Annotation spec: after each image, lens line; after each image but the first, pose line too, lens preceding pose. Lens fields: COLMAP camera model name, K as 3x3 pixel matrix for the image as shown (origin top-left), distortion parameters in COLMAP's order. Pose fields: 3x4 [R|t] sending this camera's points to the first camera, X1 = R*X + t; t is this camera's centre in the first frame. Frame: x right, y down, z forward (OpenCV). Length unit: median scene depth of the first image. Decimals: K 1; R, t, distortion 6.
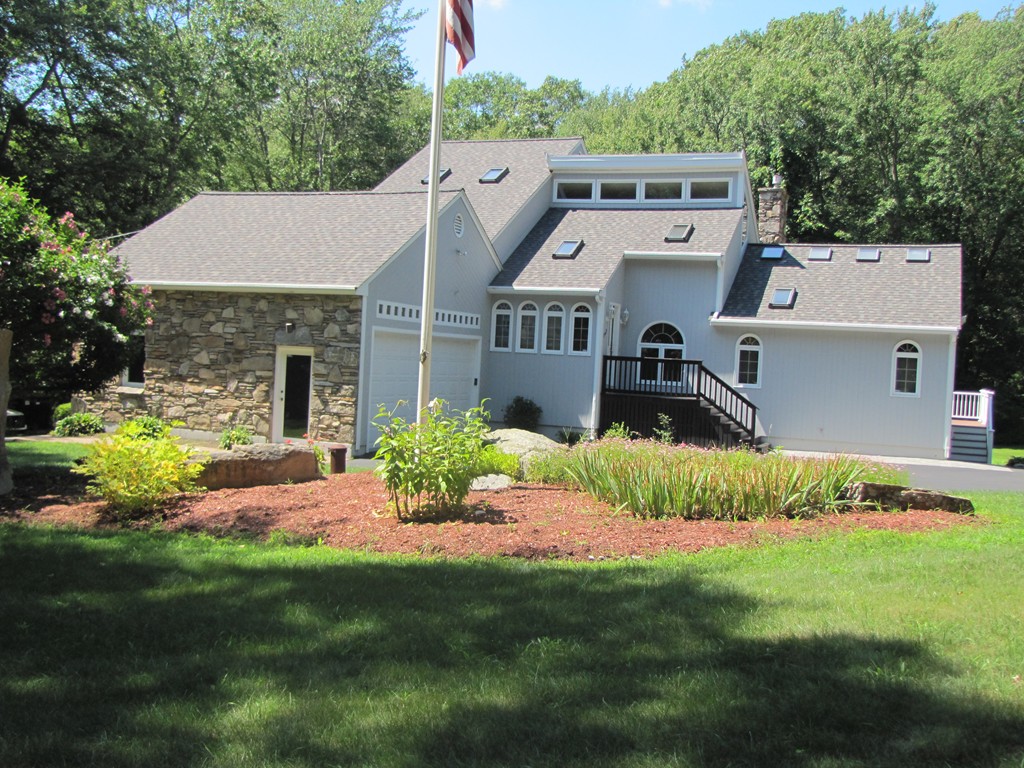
lens RADIAL K [[1051.6, 0, 512.0], [0, 1051.6, 384.0], [0, 0, 1]] dist [-0.085843, 0.009446]
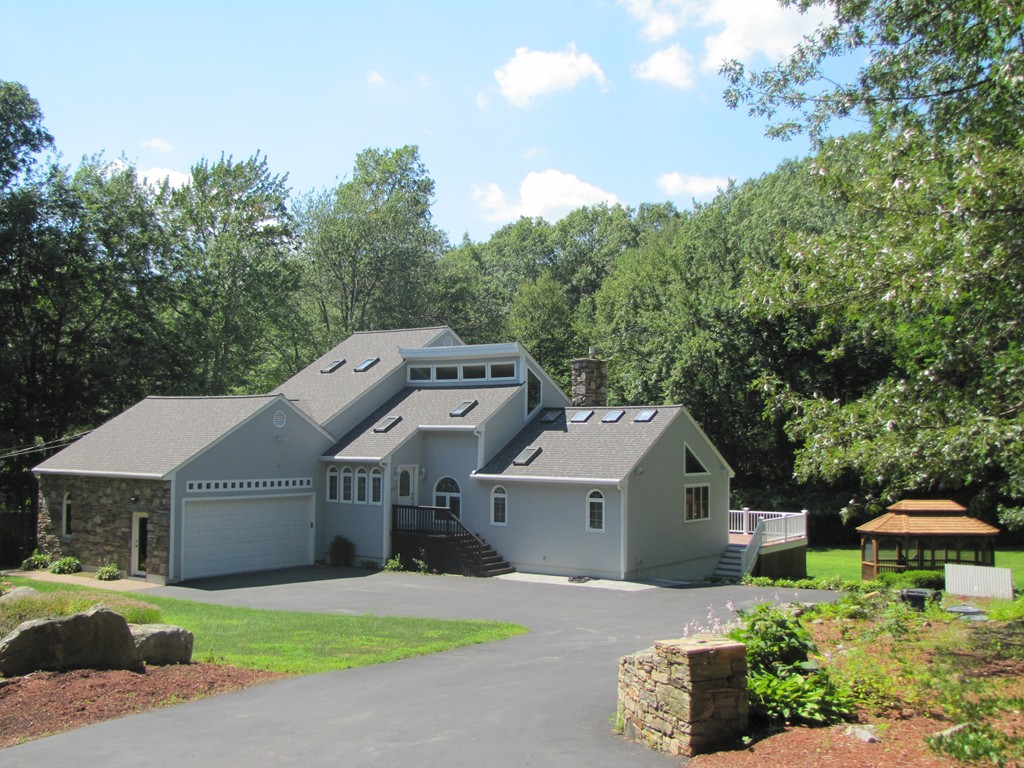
lens RADIAL K [[1051.6, 0, 512.0], [0, 1051.6, 384.0], [0, 0, 1]] dist [-0.085843, 0.009446]
pose [[0.968491, -0.055167, -0.242862, 0.573820], [0.033888, 0.995279, -0.090942, -0.053660], [0.246732, 0.079846, 0.965789, -0.296669]]
